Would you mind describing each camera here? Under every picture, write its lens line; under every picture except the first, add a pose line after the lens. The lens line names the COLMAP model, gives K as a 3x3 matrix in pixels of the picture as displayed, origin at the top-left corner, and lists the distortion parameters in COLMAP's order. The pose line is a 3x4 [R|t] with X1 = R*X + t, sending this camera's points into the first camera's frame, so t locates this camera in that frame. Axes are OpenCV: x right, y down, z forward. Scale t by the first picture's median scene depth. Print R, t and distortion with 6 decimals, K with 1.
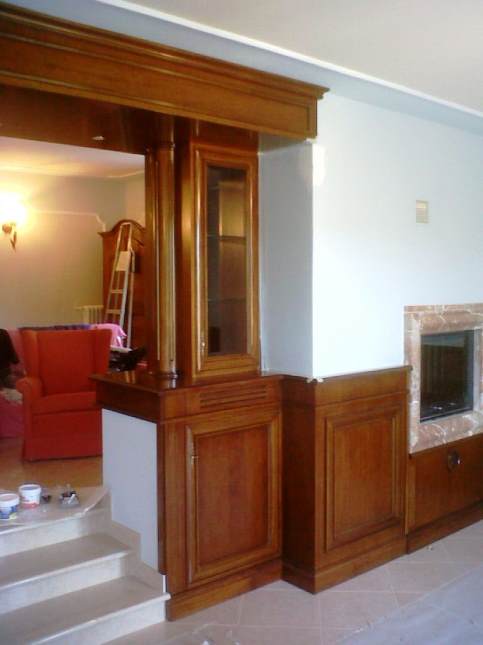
lens RADIAL K [[678.4, 0, 242.2], [0, 678.4, 308.0], [0, 0, 1]] dist [-0.017020, -0.200781]
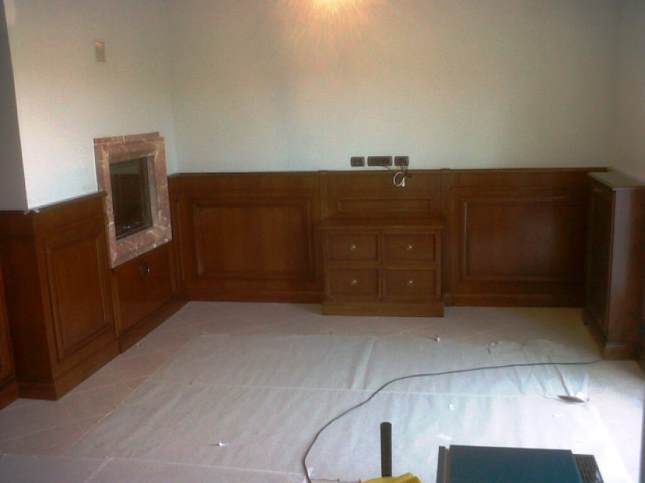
lens RADIAL K [[678.4, 0, 323.1], [0, 678.4, 249.9], [0, 0, 1]] dist [-0.017020, -0.200781]
pose [[0.785937, -0.148904, 0.600109, -0.163921], [0.053655, 0.983332, 0.173723, 0.005047], [-0.615974, -0.104336, 0.780827, -0.120546]]
